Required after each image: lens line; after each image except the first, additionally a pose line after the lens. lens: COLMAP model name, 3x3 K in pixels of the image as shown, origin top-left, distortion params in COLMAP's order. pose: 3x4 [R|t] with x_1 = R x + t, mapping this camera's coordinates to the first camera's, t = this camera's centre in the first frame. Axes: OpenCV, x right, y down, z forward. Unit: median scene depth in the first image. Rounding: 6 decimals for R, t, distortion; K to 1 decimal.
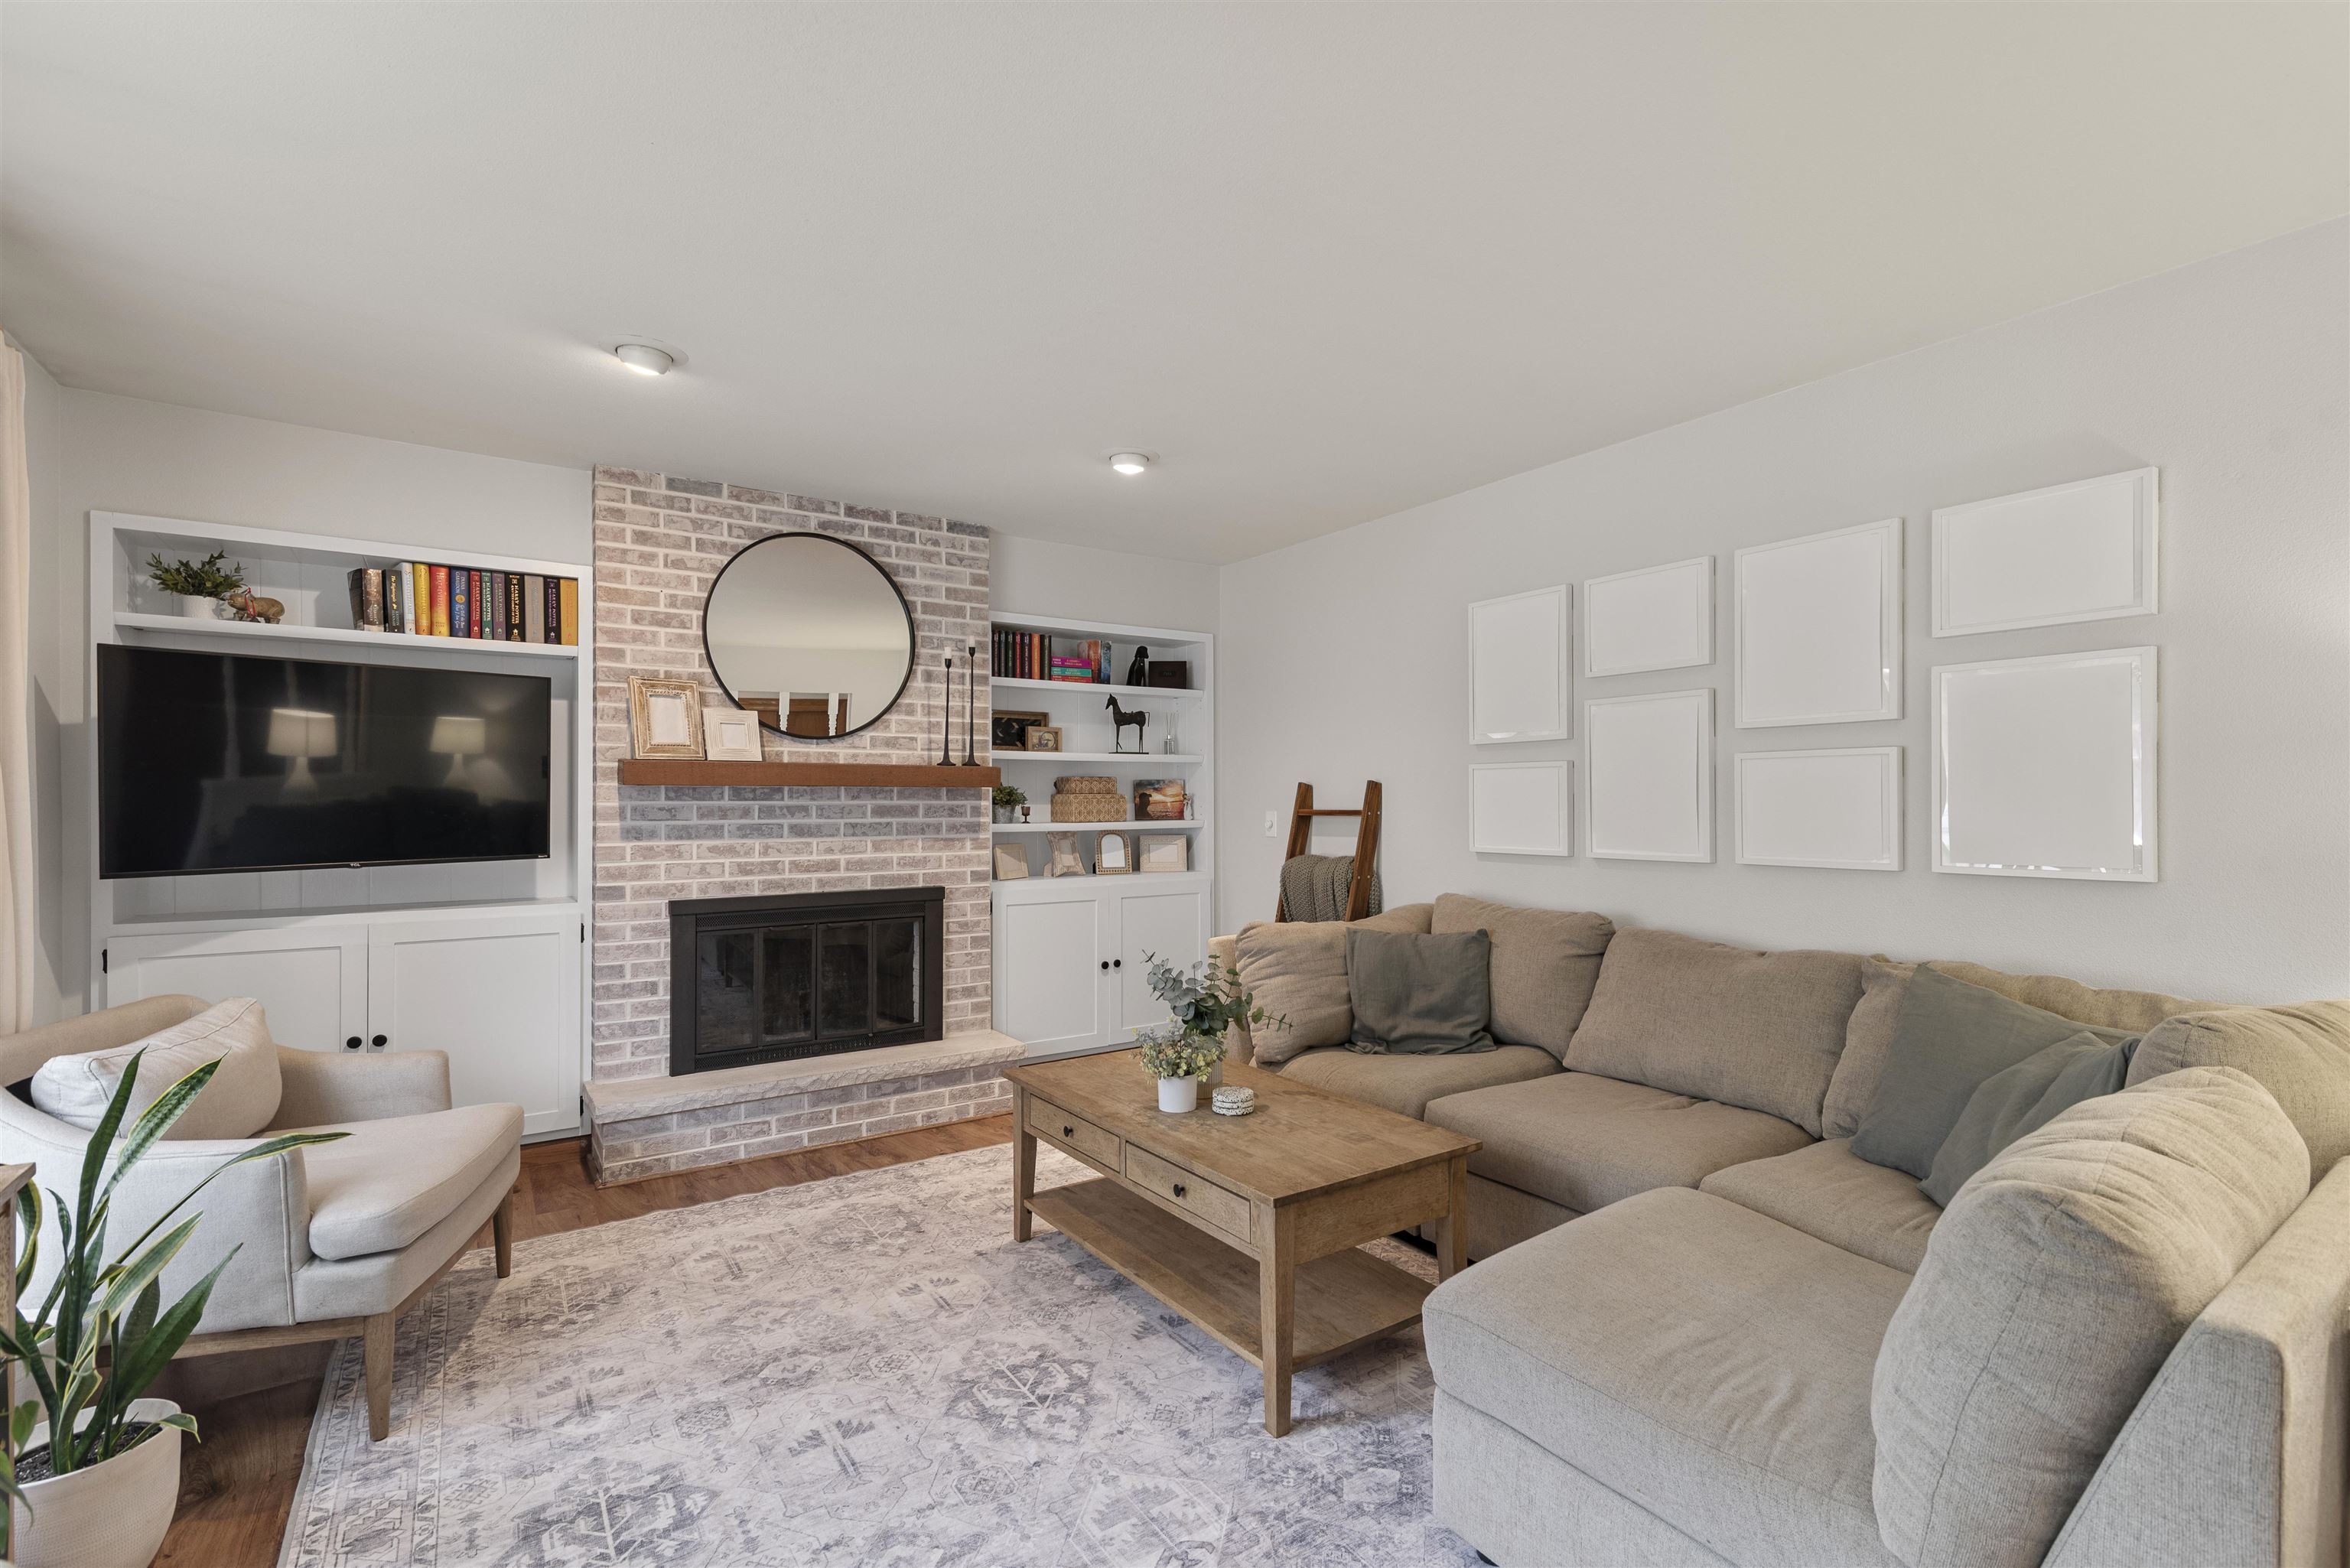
lens RADIAL K [[1064.8, 0, 1172.5], [0, 1064.8, 804.0], [0, 0, 1]] dist [0.018111, 0.000686]
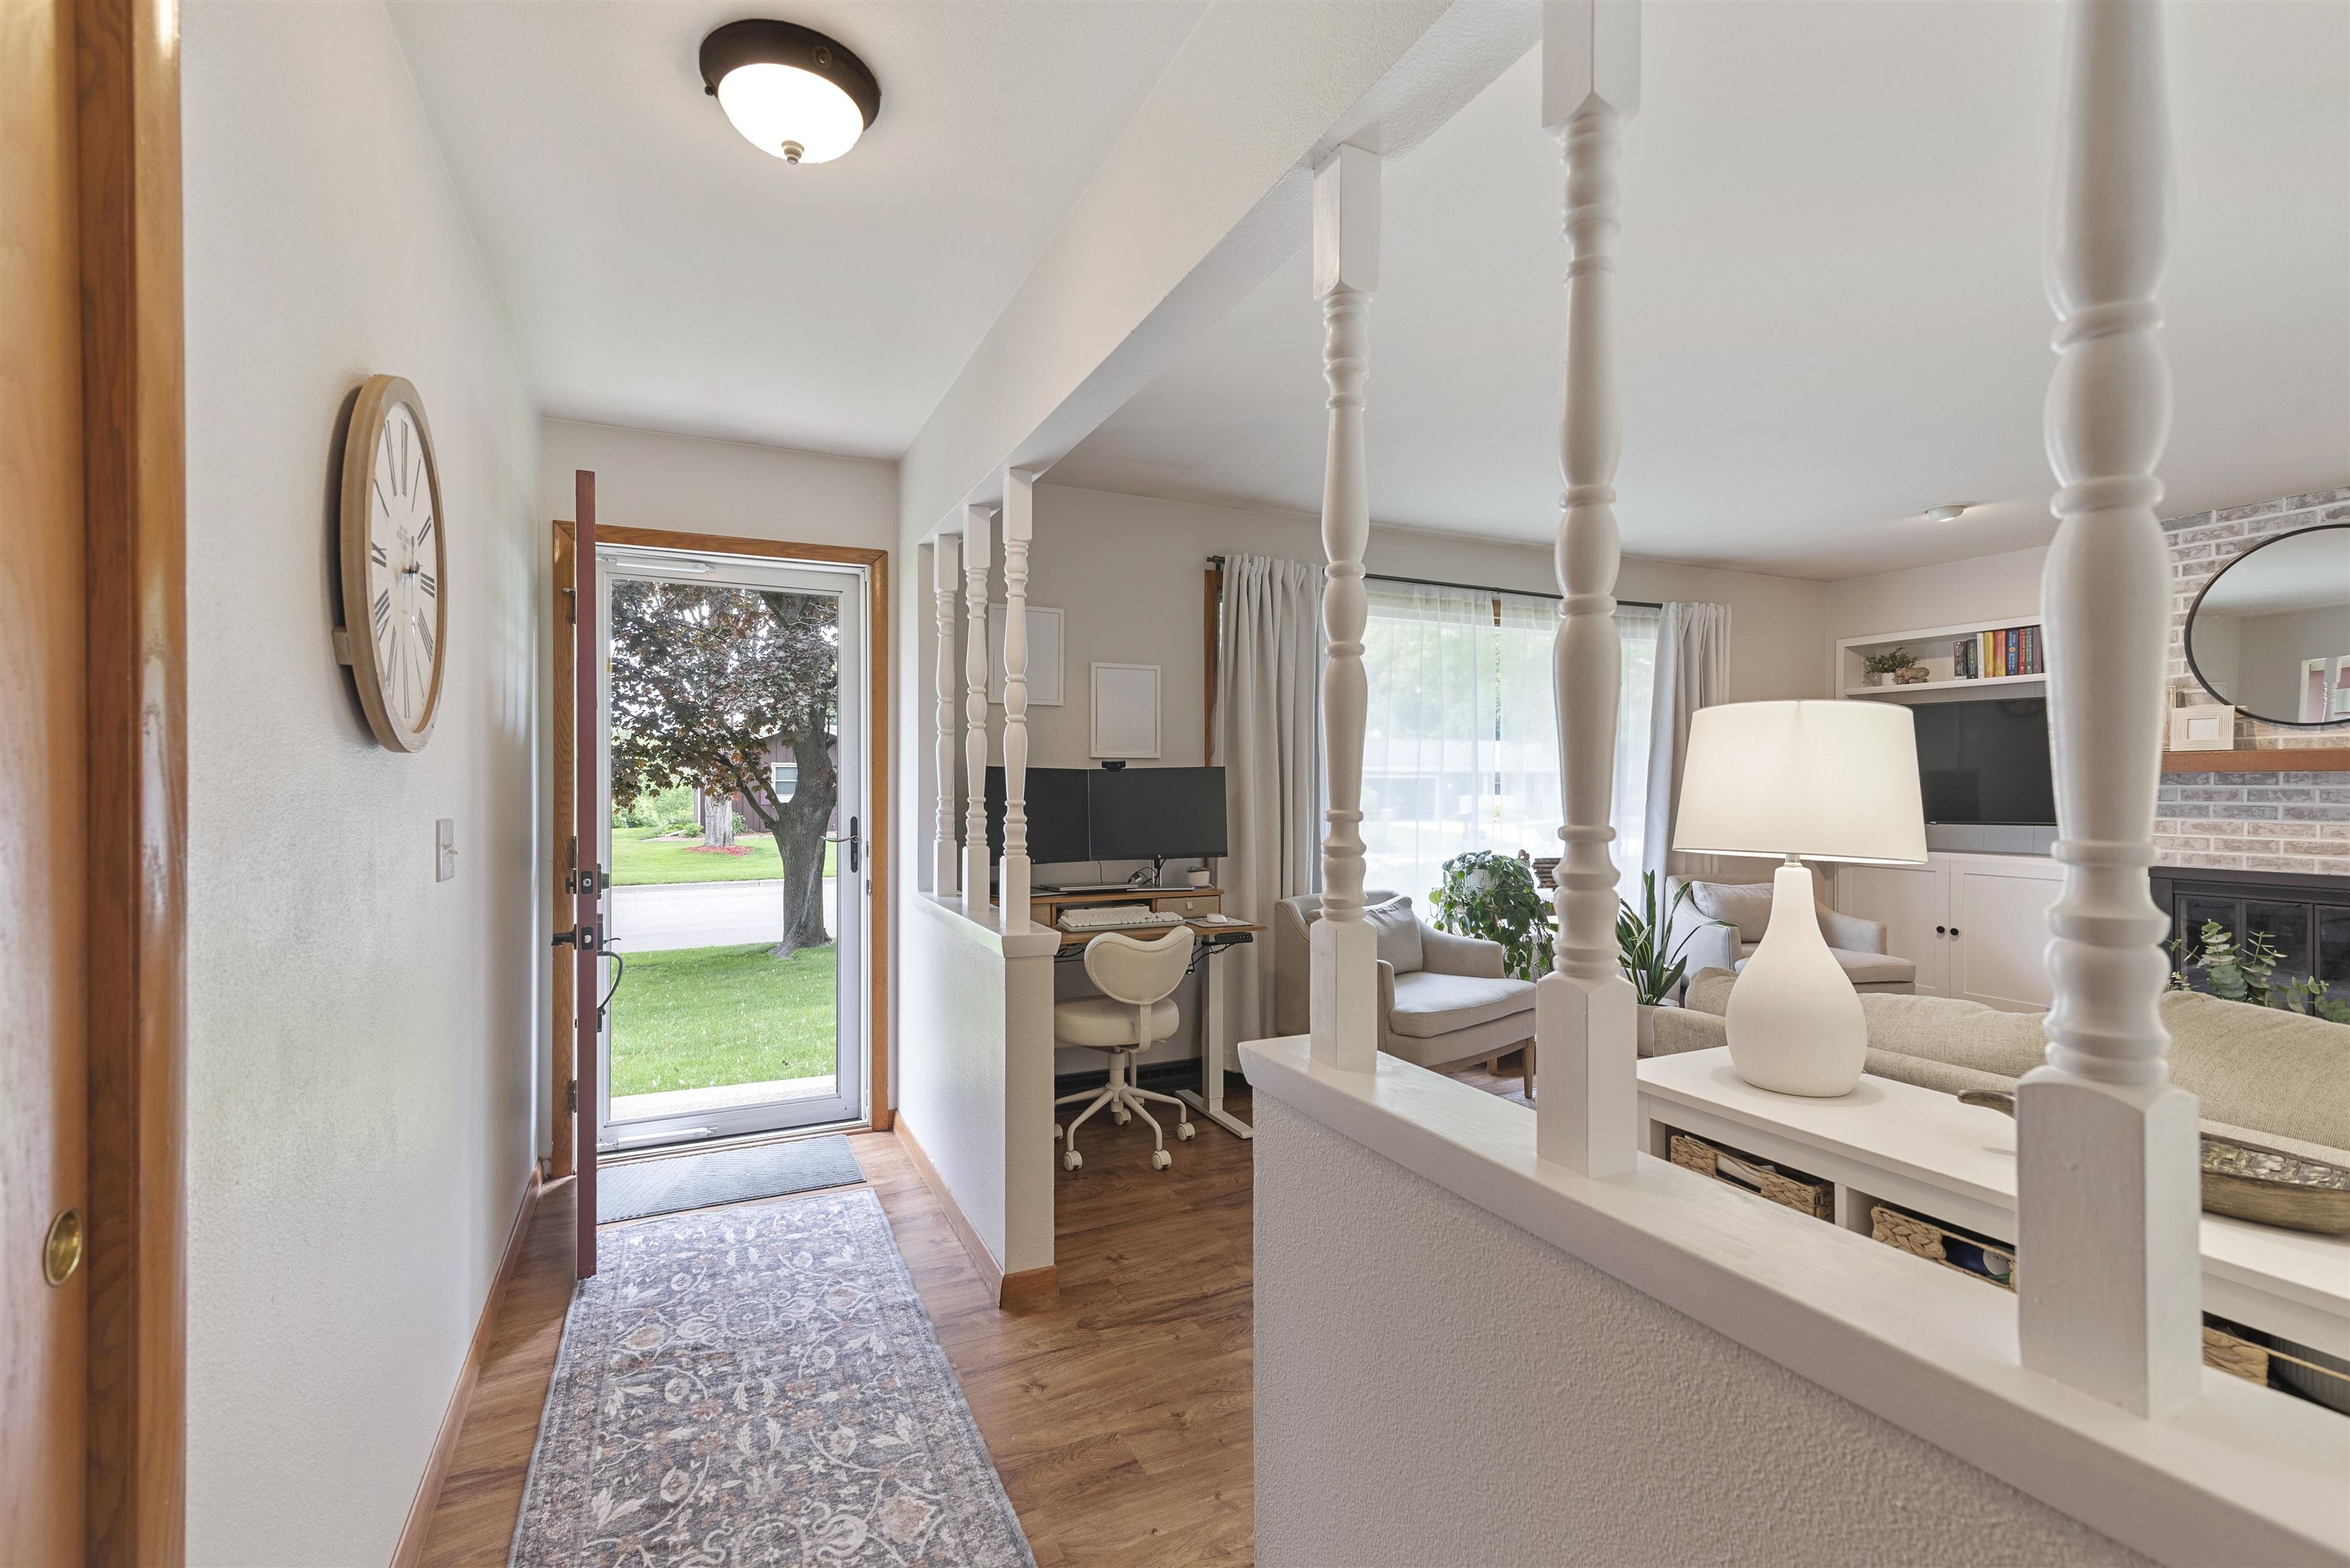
lens RADIAL K [[1064.8, 0, 1174.6], [0, 1064.8, 786.5], [0, 0, 1]] dist [0.018111, 0.000686]
pose [[-0.161453, 0.005930, -0.986863, 0.913910], [0.001746, 0.999982, 0.005723, -0.009986], [0.986879, -0.000799, -0.161460, 0.082141]]
